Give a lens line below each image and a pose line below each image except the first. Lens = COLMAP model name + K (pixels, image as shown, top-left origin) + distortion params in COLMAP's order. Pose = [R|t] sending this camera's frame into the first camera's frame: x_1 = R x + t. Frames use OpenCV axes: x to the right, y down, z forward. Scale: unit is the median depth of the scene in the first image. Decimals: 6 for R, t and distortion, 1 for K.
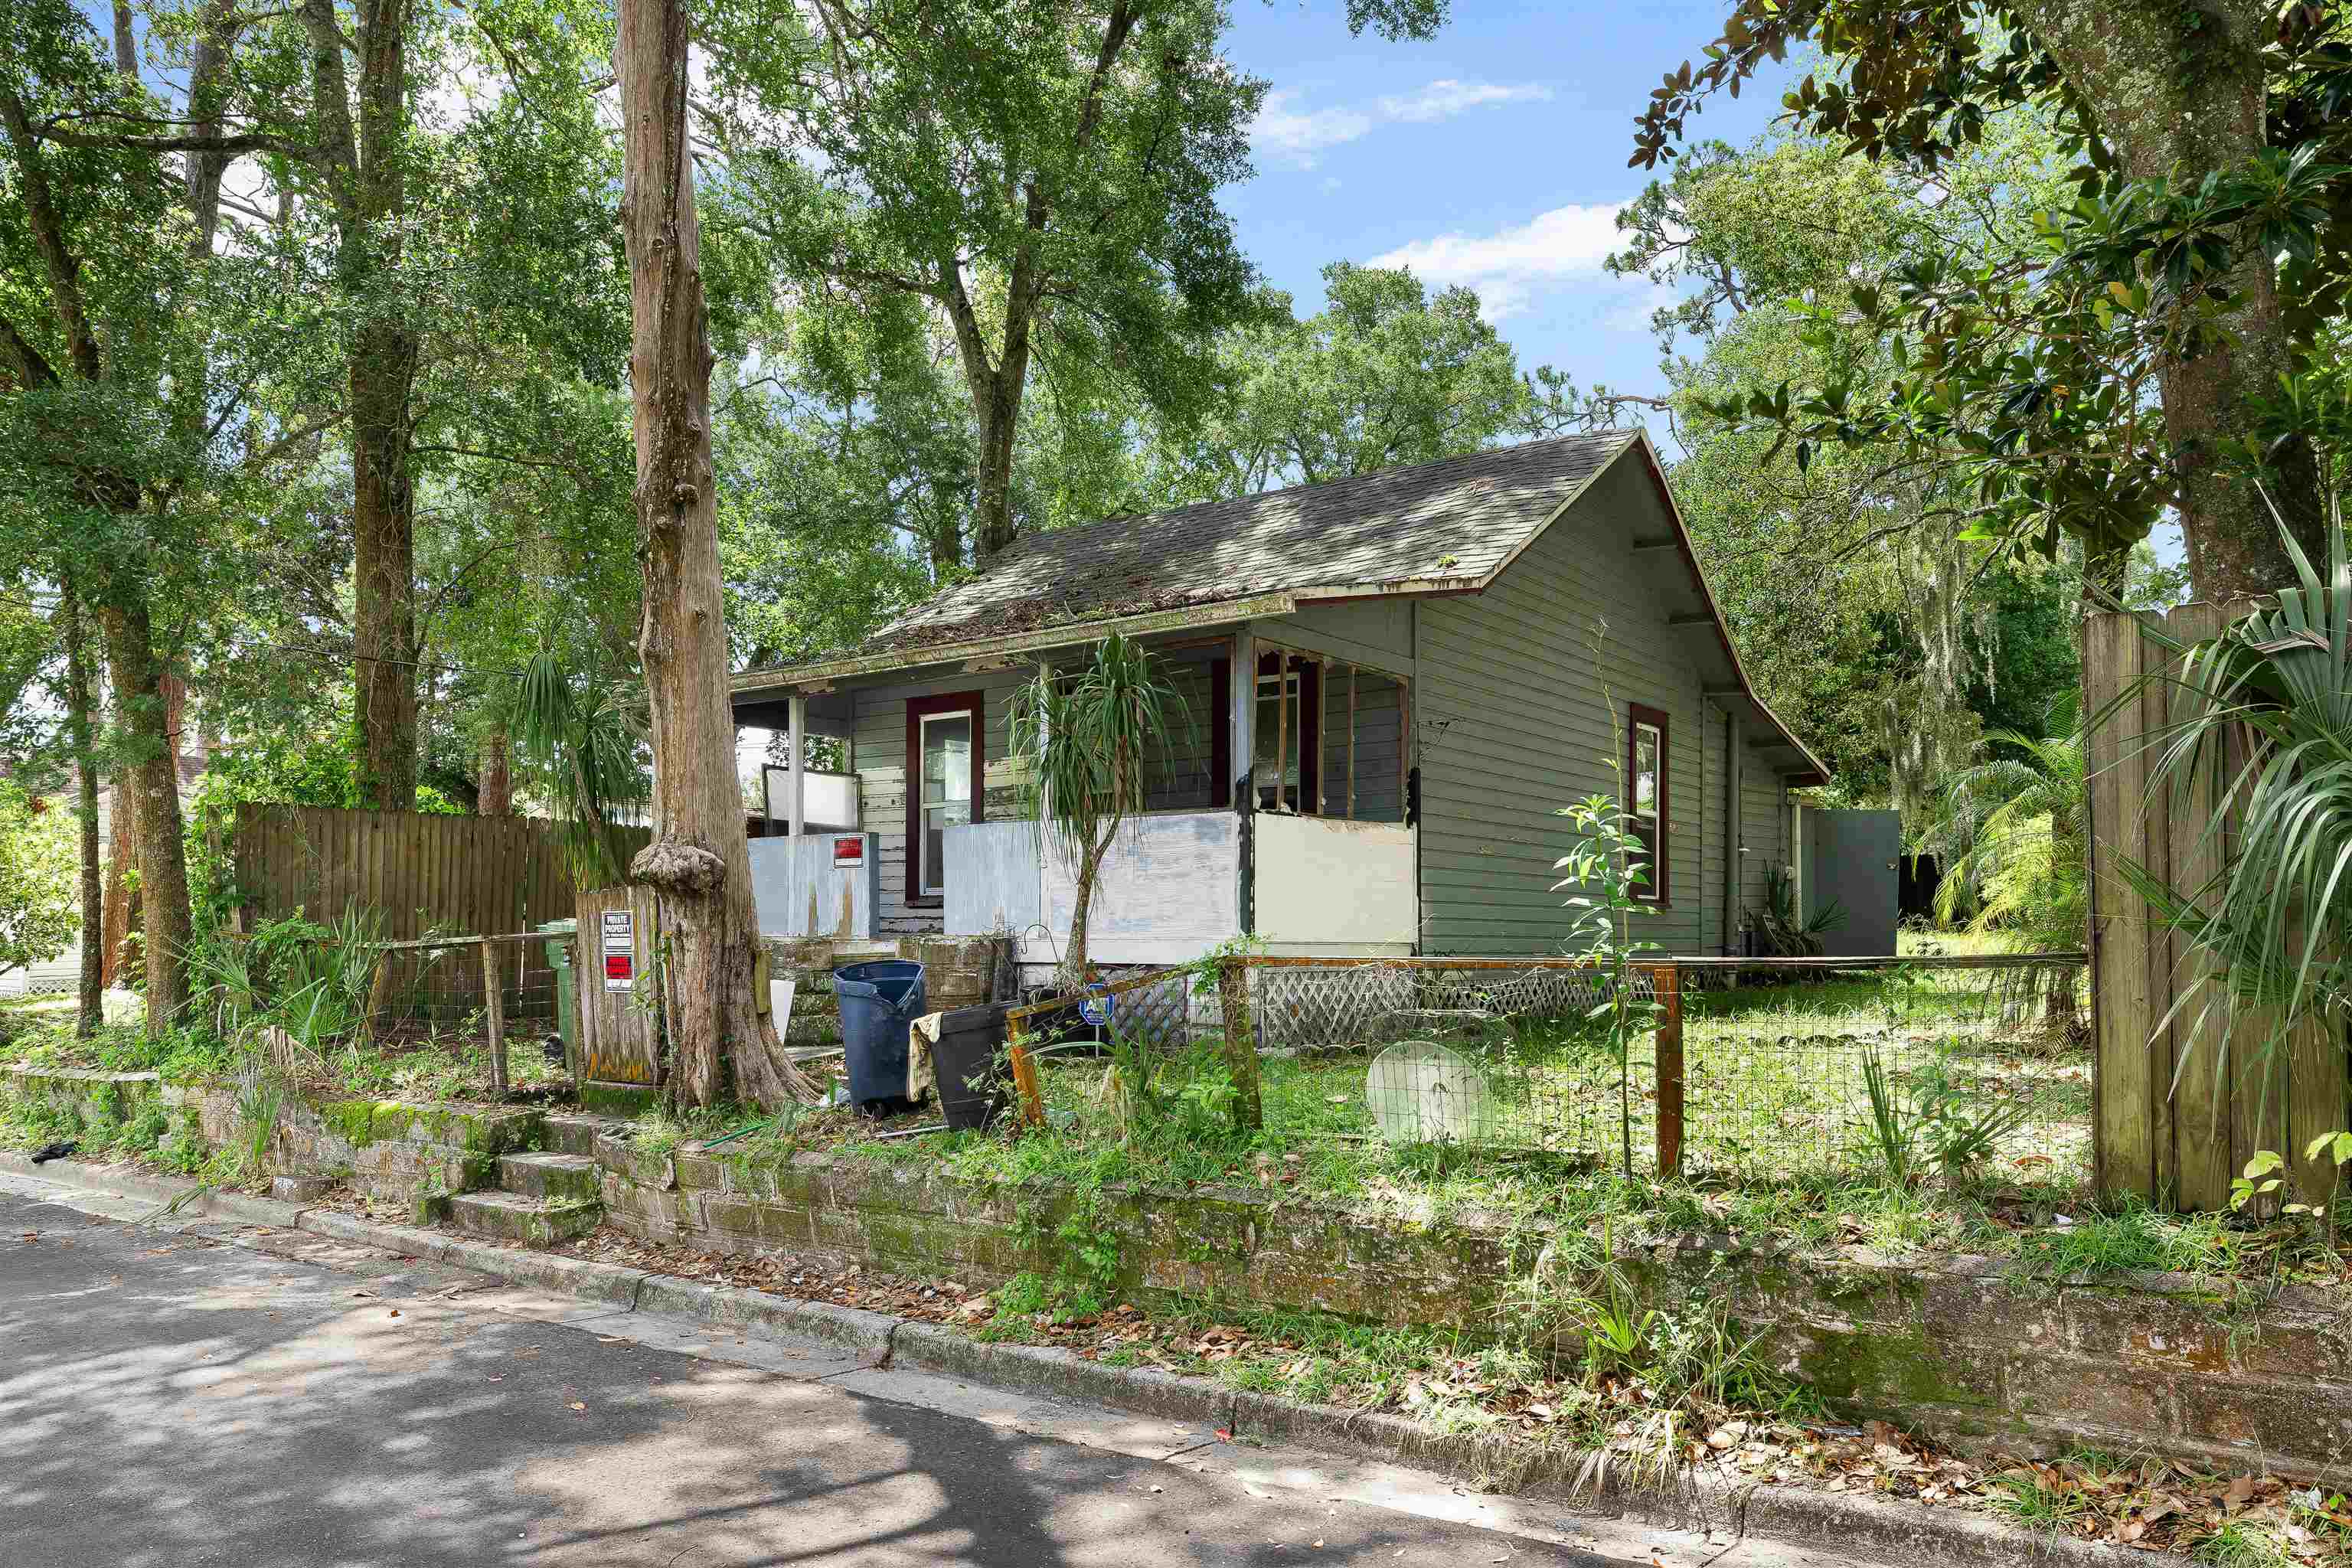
lens RADIAL K [[1662.0, 0, 1176.0], [0, 1662.0, 784.0], [0, 0, 1]] dist [0.003453, -0.000602]
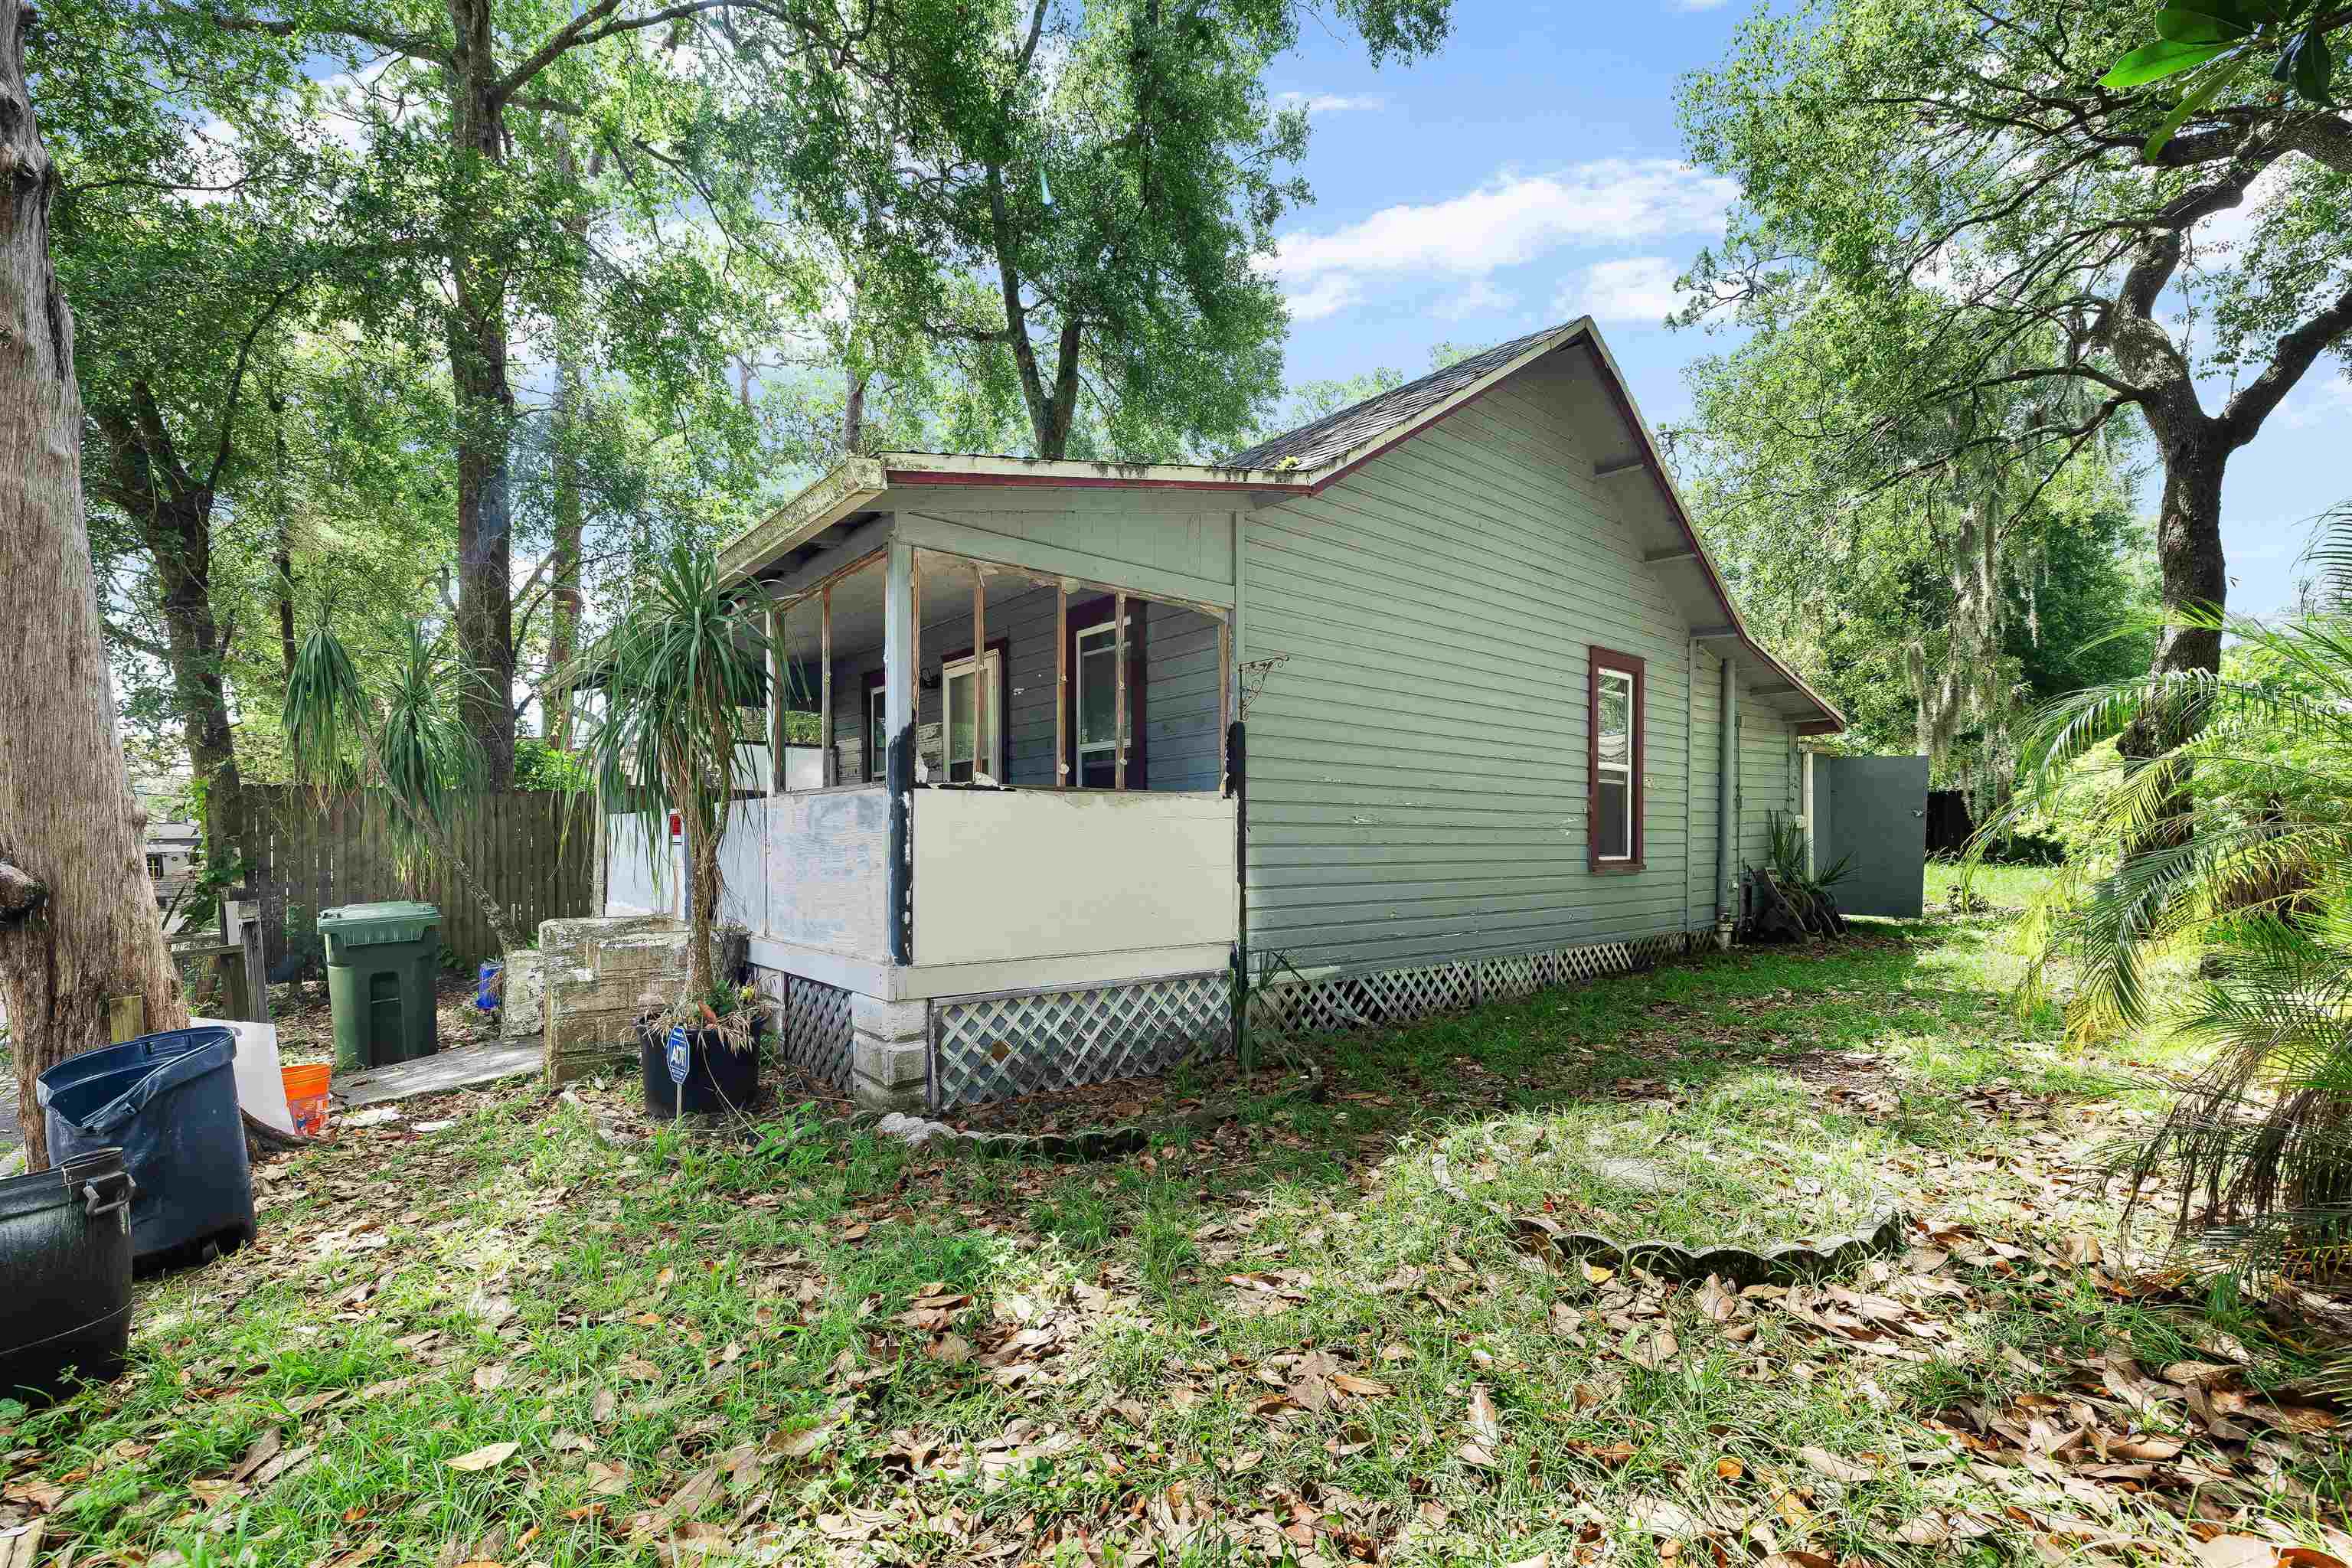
lens RADIAL K [[1005.5, 0, 1175.1], [0, 1005.5, 801.4], [0, 0, 1]] dist [-0.002131, 0.000093]
pose [[0.973149, -0.012492, -0.229838, 0.165104], [0.024826, 0.998398, 0.050851, 0.002135], [0.228835, -0.055191, 0.971899, 0.380485]]
